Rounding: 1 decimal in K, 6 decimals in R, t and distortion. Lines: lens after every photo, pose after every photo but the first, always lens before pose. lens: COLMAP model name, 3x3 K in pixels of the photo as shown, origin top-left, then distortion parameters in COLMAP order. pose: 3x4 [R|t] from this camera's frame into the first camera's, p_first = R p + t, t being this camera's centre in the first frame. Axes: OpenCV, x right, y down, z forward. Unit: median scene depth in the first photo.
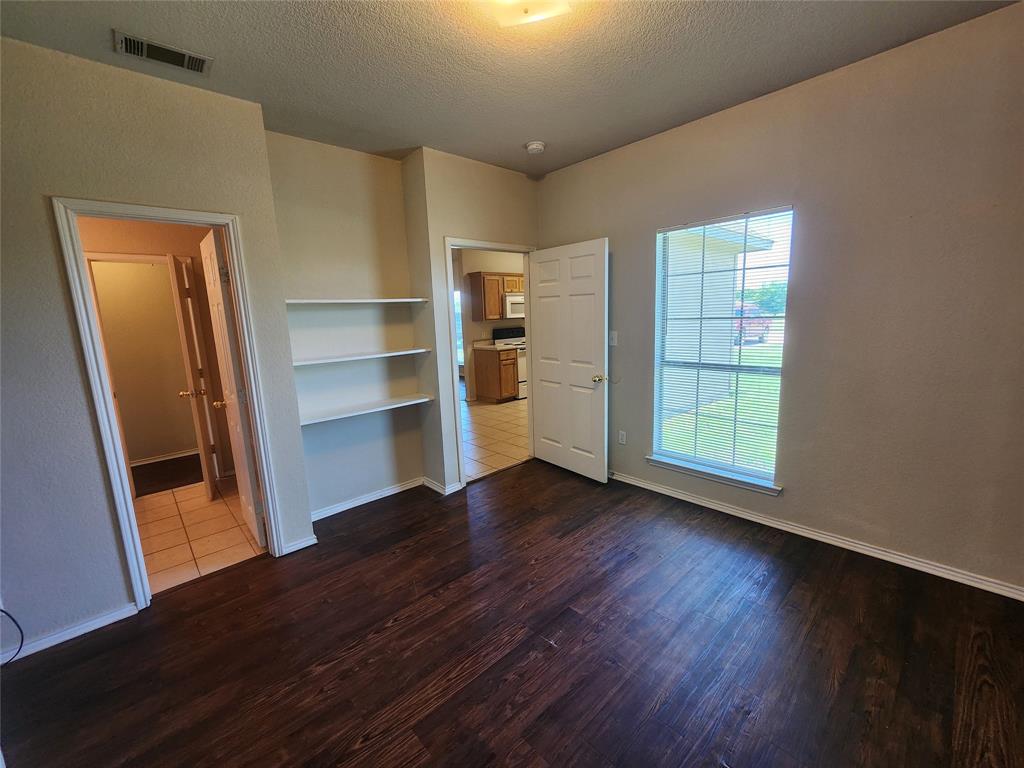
lens RADIAL K [[422.4, 0, 515.6], [0, 422.4, 390.8], [0, 0, 1]] dist [0.000788, 0.000316]
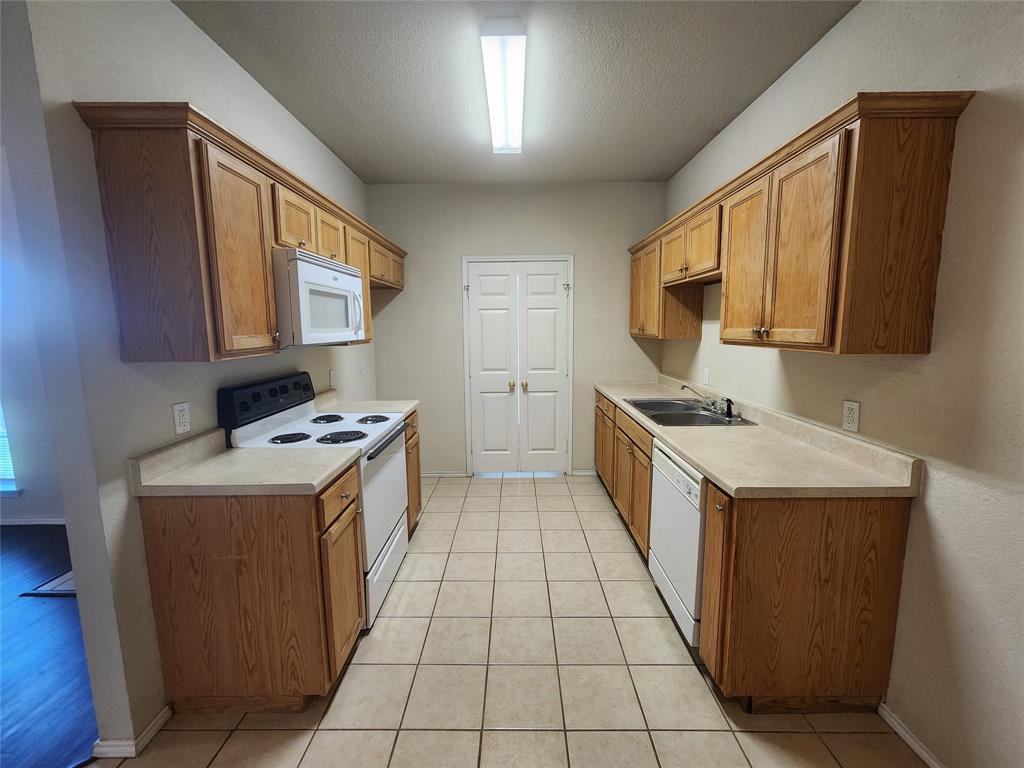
lens RADIAL K [[422.4, 0, 512.9], [0, 422.4, 378.5], [0, 0, 1]] dist [0.000788, 0.000316]
pose [[0.684394, -0.061666, 0.726500, -0.122675], [0.121805, 0.992084, -0.030537, -0.129427], [-0.718866, 0.109391, 0.686488, 0.739706]]
